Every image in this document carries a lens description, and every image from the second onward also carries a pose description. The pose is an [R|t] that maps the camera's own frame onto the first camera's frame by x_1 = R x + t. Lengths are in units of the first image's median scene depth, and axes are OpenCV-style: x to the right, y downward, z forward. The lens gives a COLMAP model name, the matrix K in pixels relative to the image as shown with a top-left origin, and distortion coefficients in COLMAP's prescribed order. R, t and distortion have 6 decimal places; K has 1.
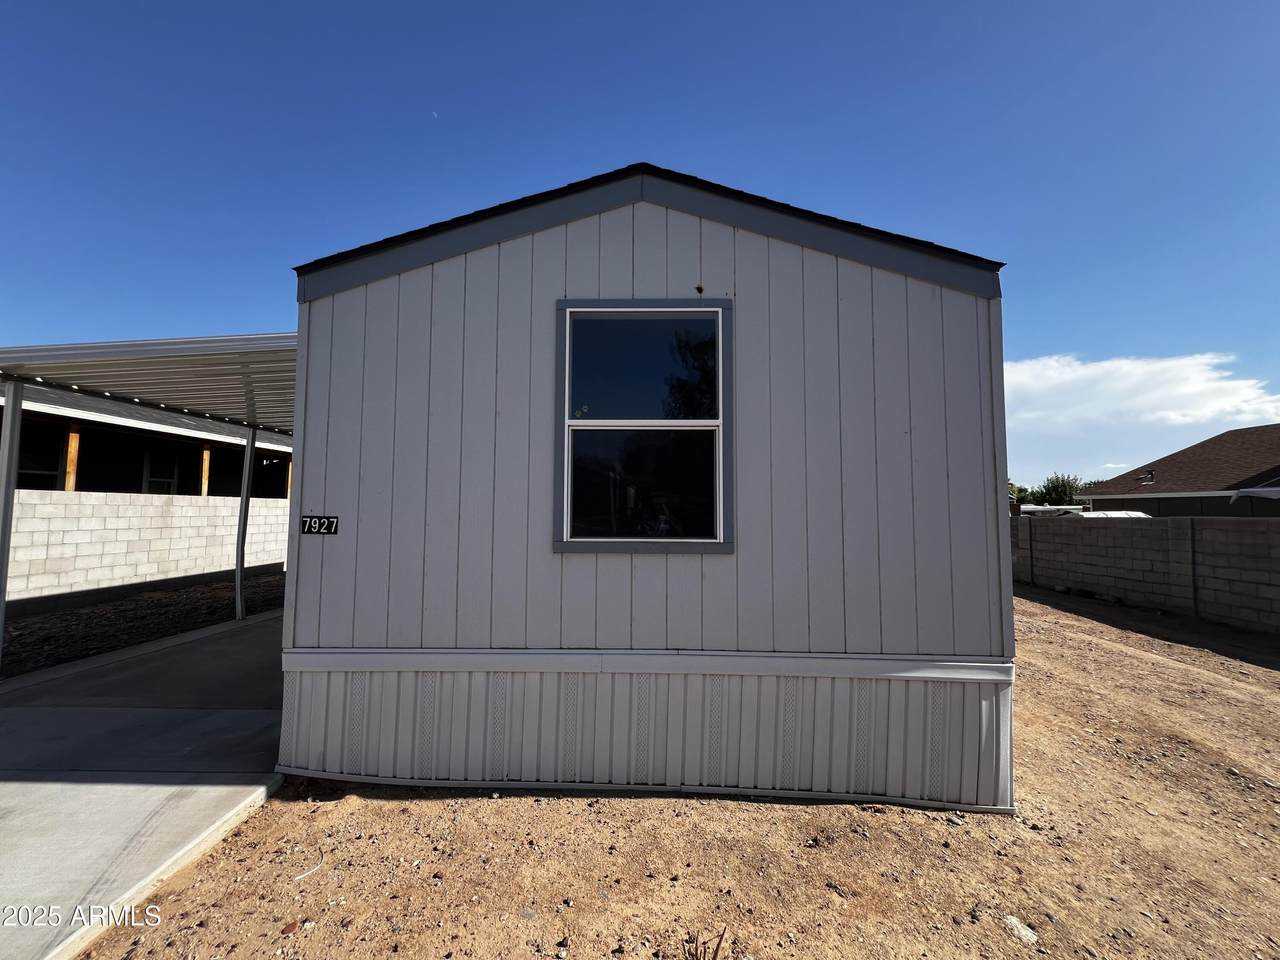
lens RADIAL K [[510.2, 0, 643.7], [0, 510.2, 470.8], [0, 0, 1]] dist [-0.000117, 0.000022]
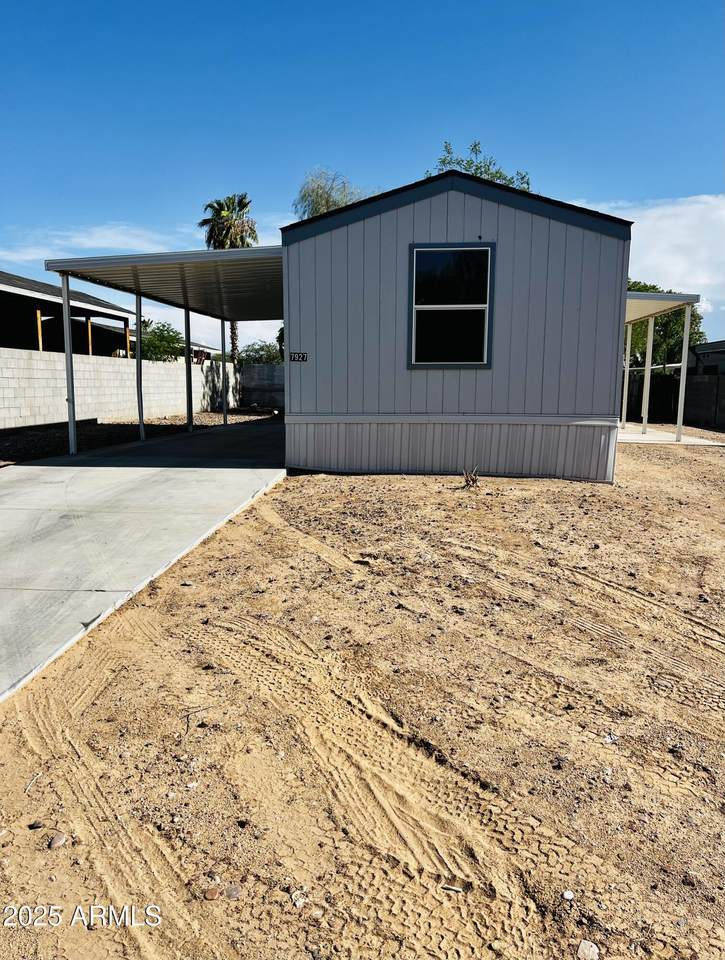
lens RADIAL K [[740.9, 0, 358.3], [0, 740.9, 487.6], [0, 0, 1]] dist [0.075023, -0.004153]
pose [[0.992794, 0.017696, -0.118520, -0.000179], [0.008333, 0.976448, 0.215591, -0.030877], [0.119543, -0.215025, 0.969265, -2.185069]]
